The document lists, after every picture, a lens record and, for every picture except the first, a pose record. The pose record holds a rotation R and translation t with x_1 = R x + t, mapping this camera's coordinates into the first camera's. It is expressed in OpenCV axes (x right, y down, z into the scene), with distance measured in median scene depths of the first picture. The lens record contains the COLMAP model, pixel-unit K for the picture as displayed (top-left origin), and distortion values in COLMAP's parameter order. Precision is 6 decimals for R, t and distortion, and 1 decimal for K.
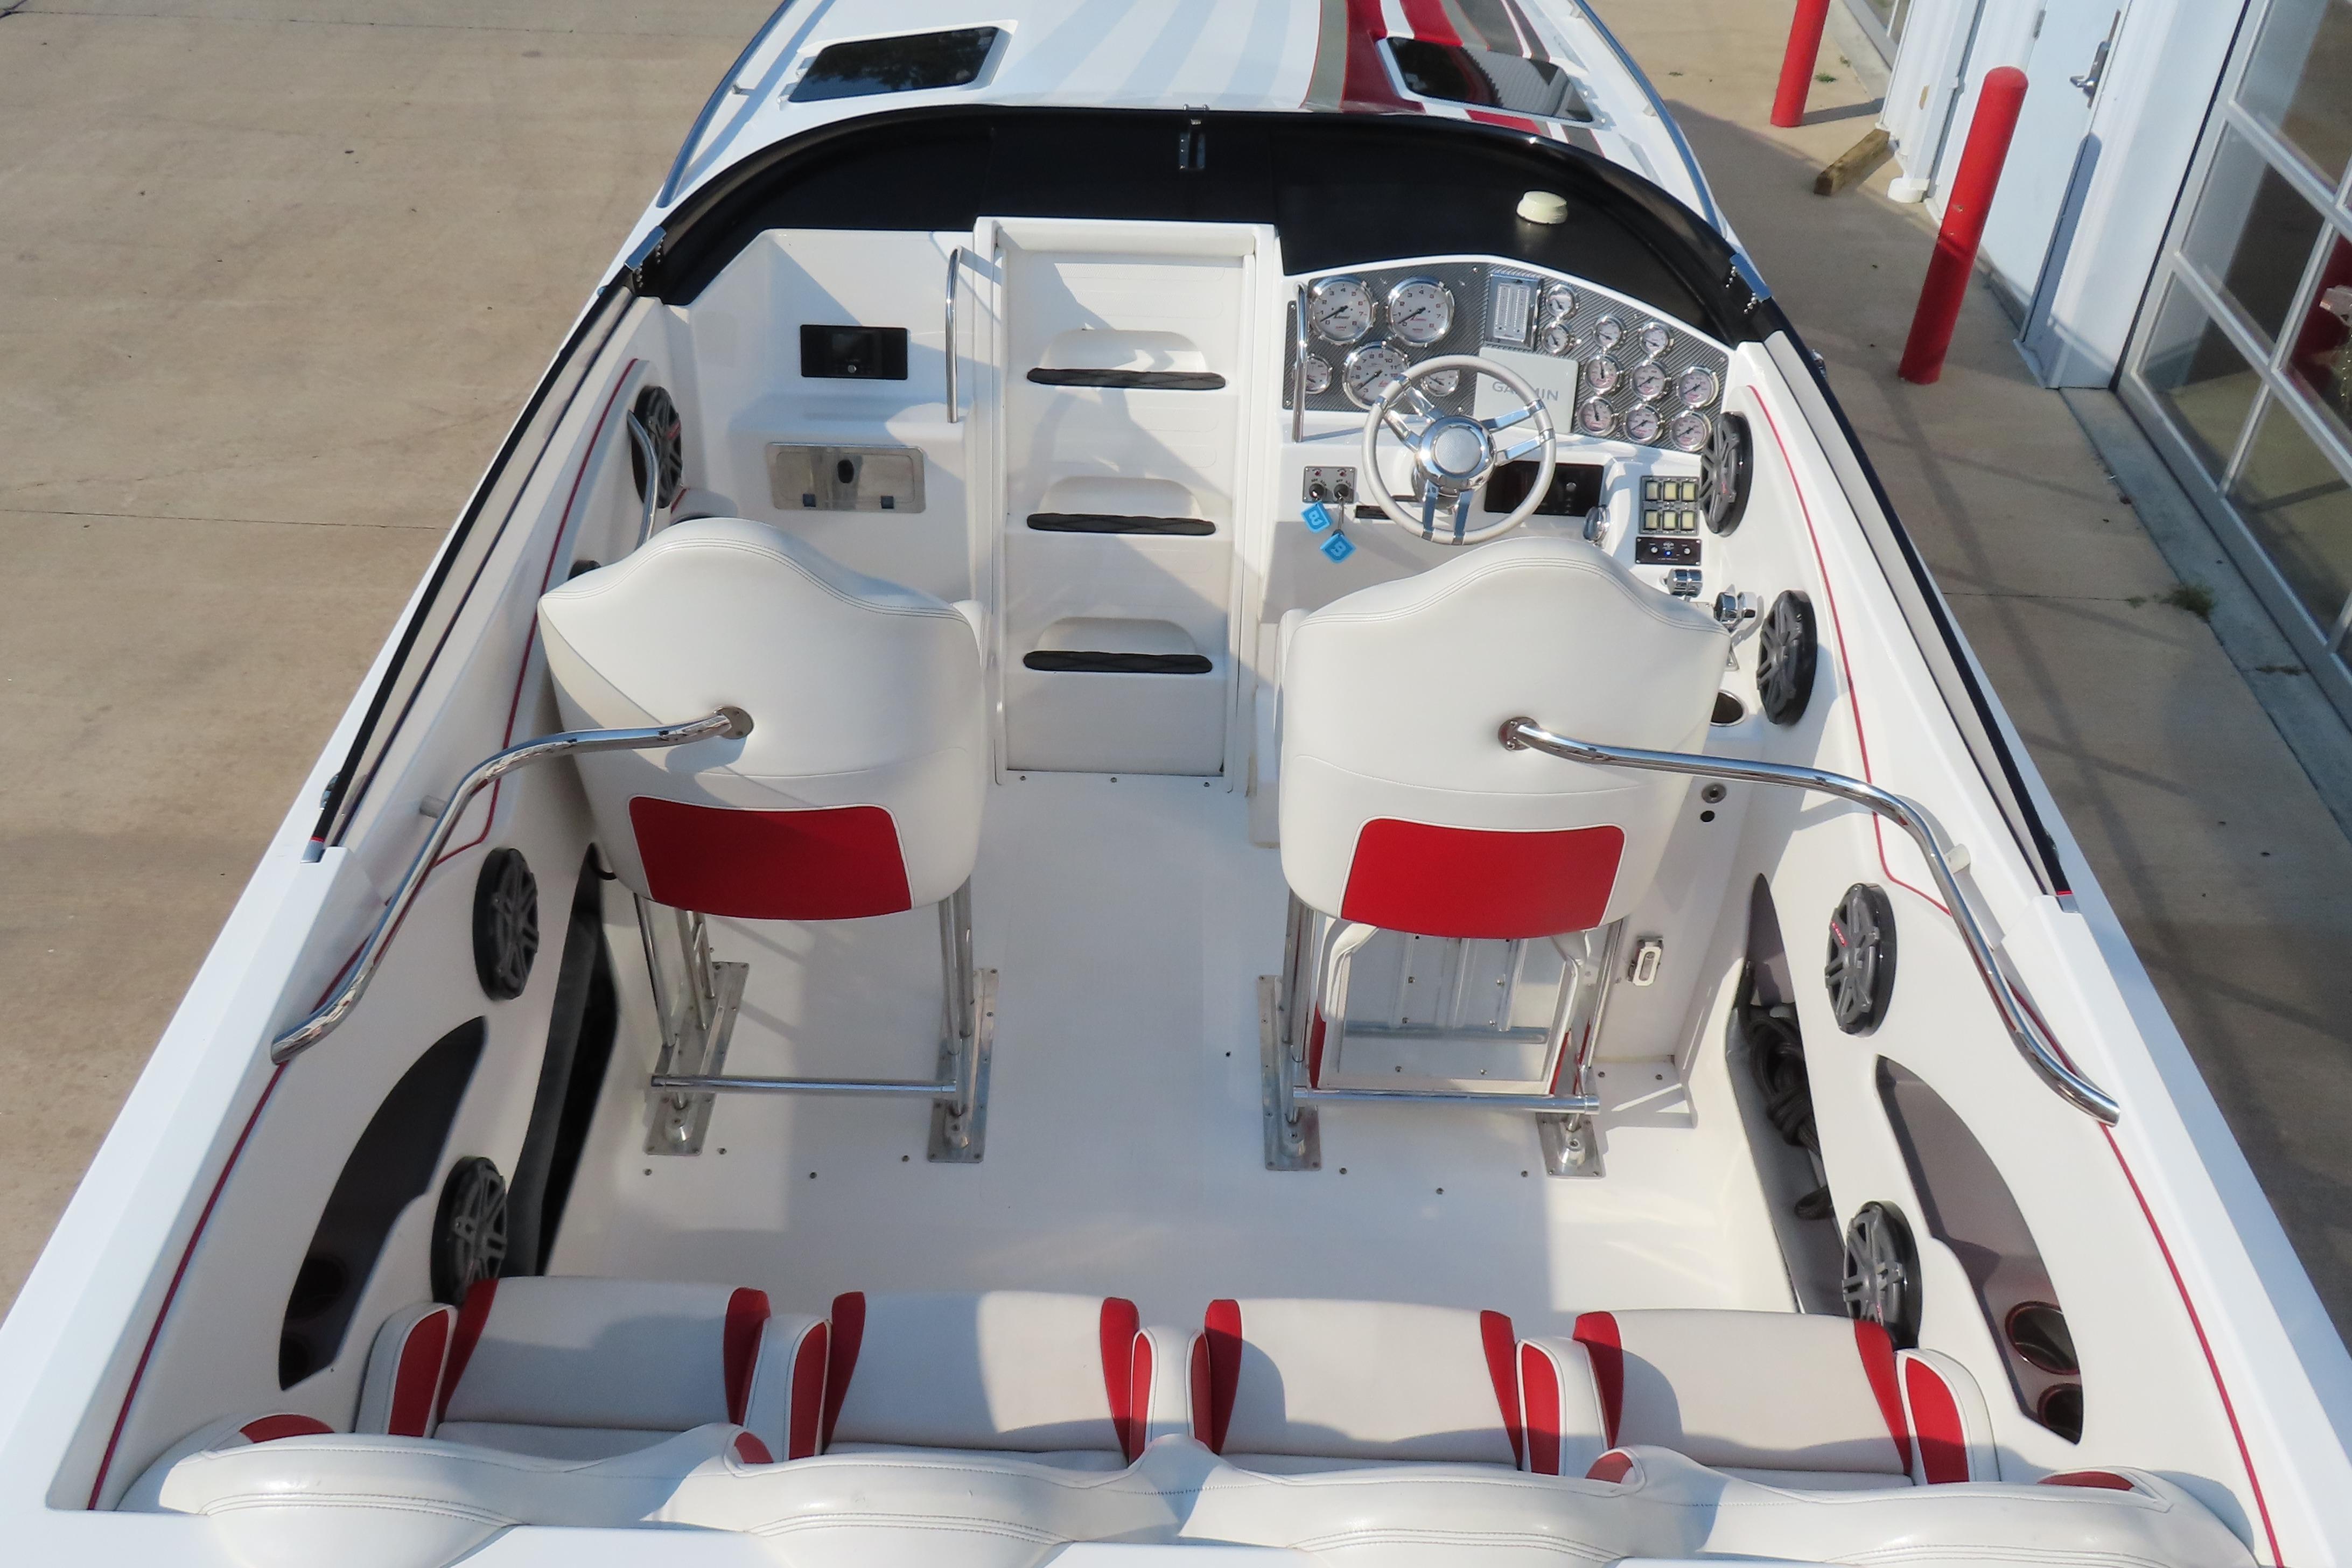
lens RADIAL K [[2089.9, 0, 1116.3], [0, 2089.9, 792.2], [0, 0, 1]] dist [-0.005000, -0.012600]
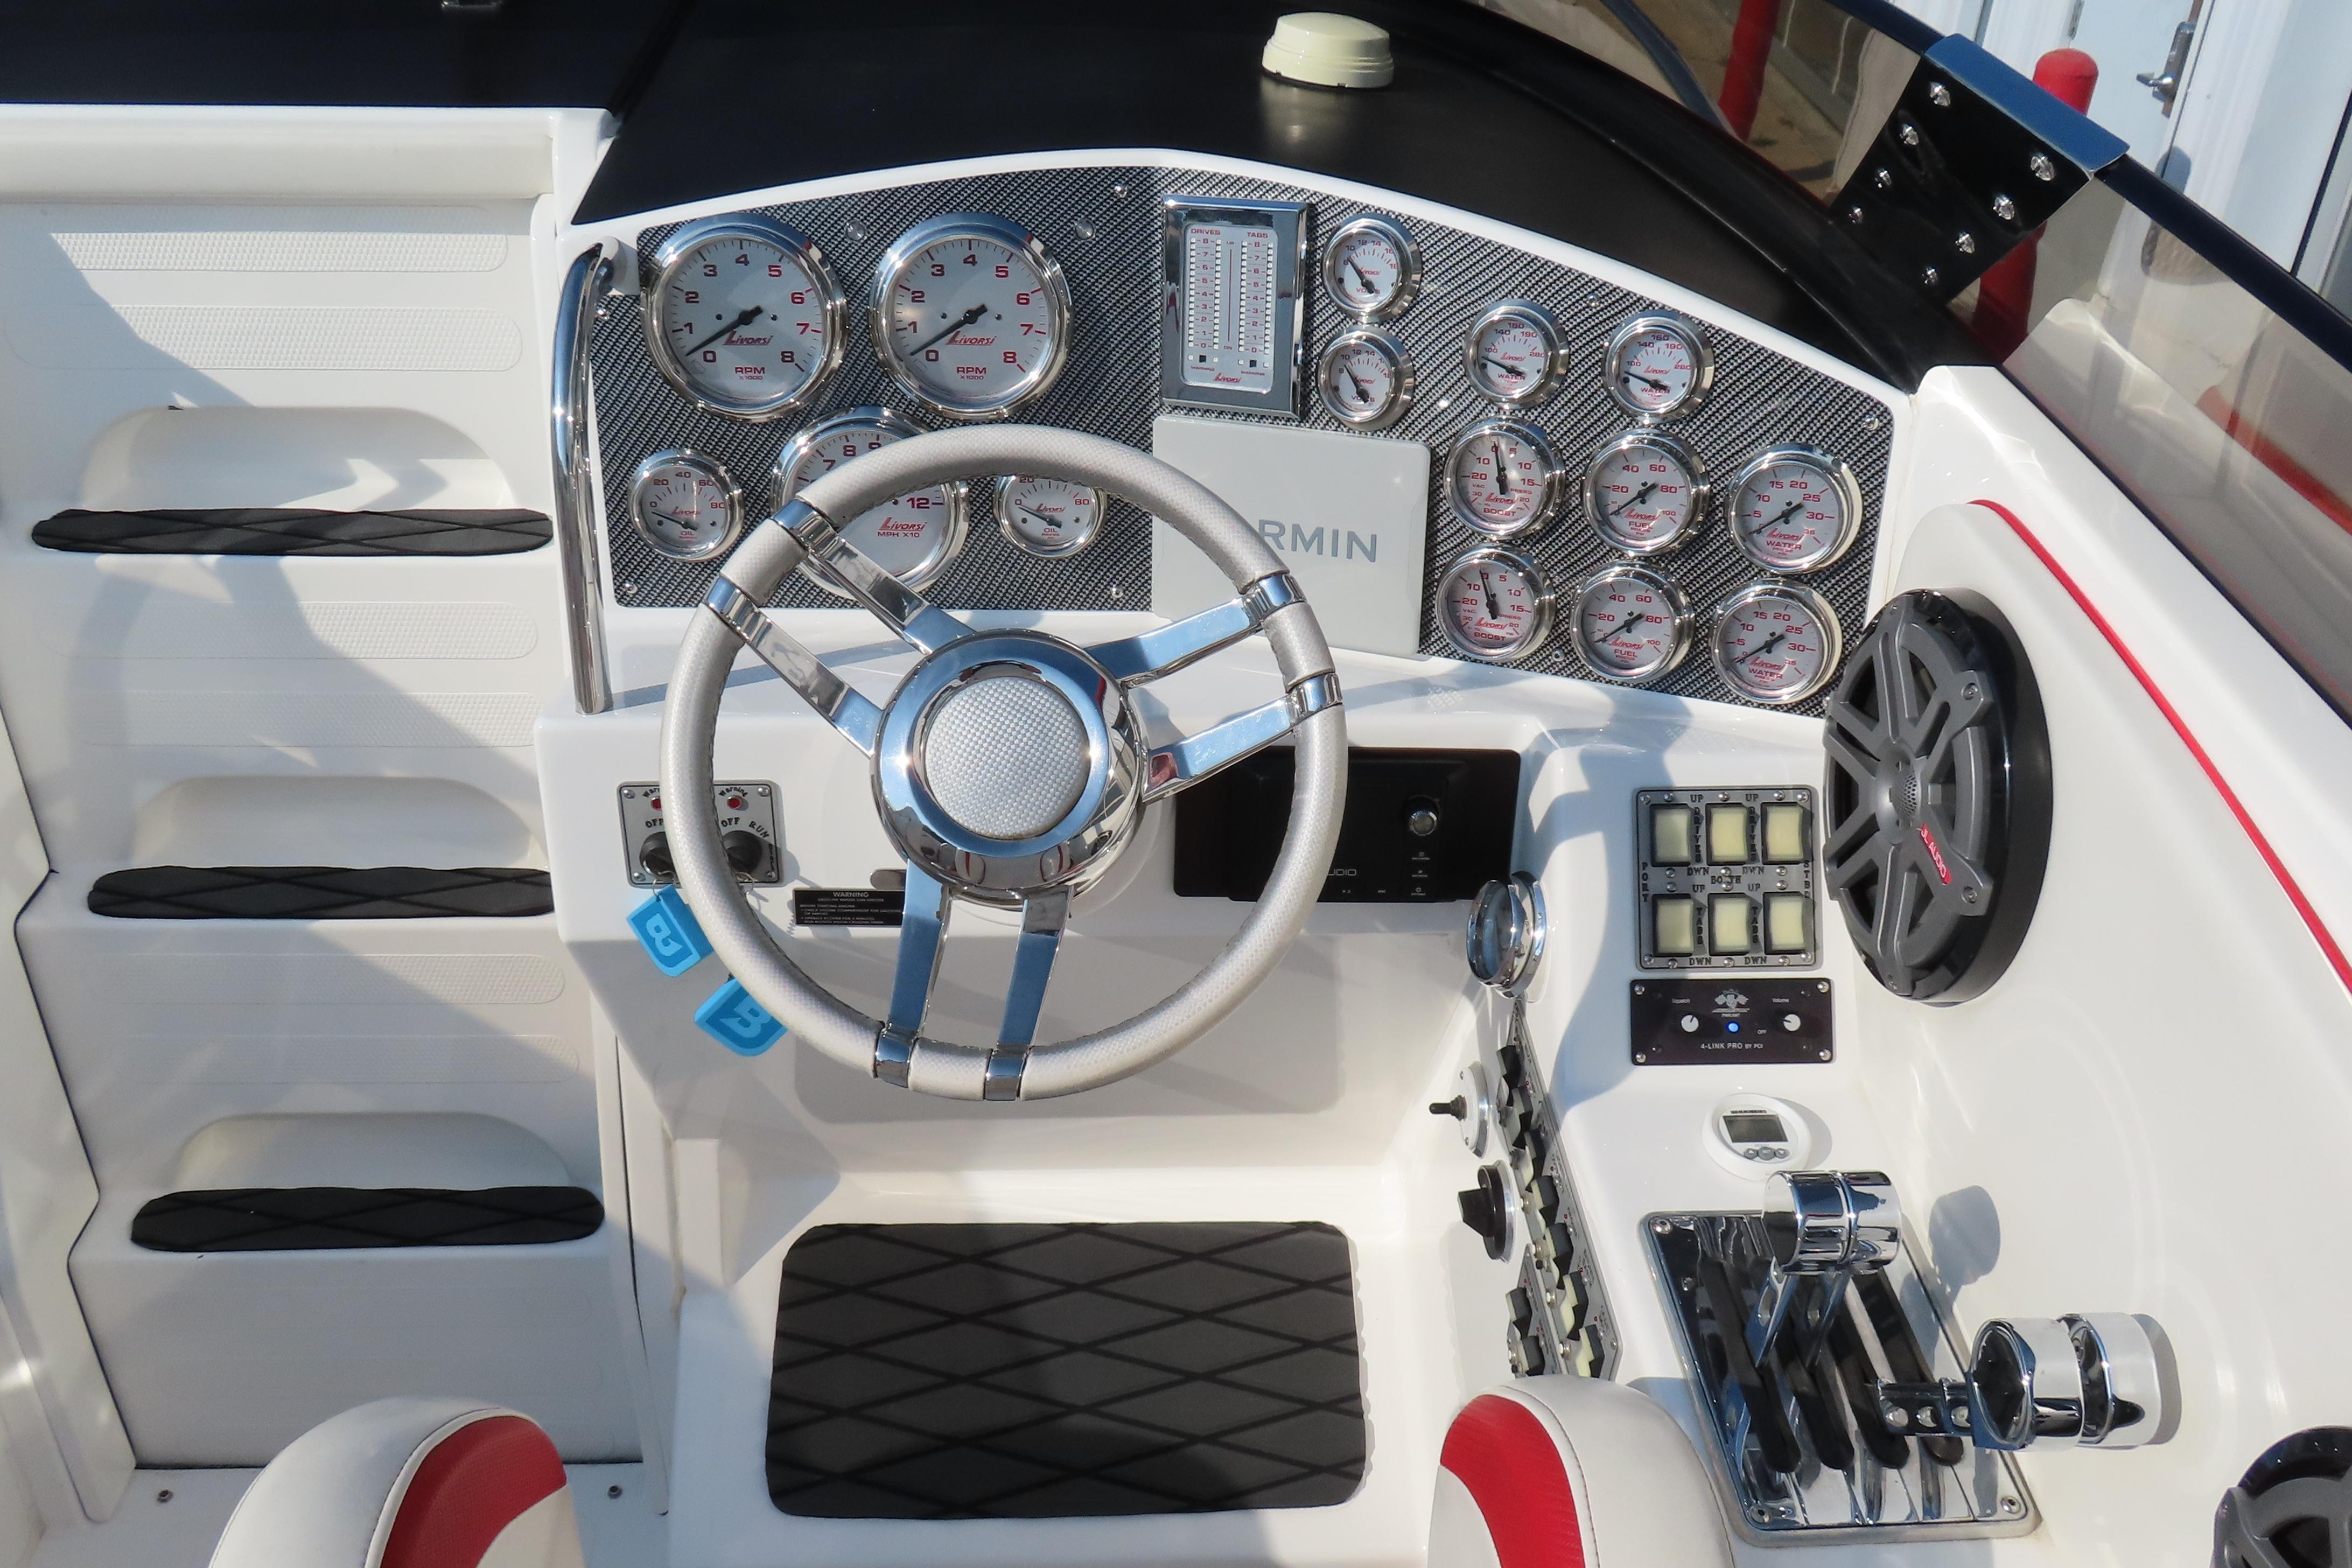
lens RADIAL K [[1998.2, 0, 1169.3], [0, 1998.2, 781.1], [0, 0, 1]] dist [-0.011995, -0.001051]
pose [[0.998260, -0.033709, 0.048384, 0.159040], [0.036779, 0.997269, -0.064049, -0.130925], [-0.046092, 0.065717, 0.996773, 0.672934]]
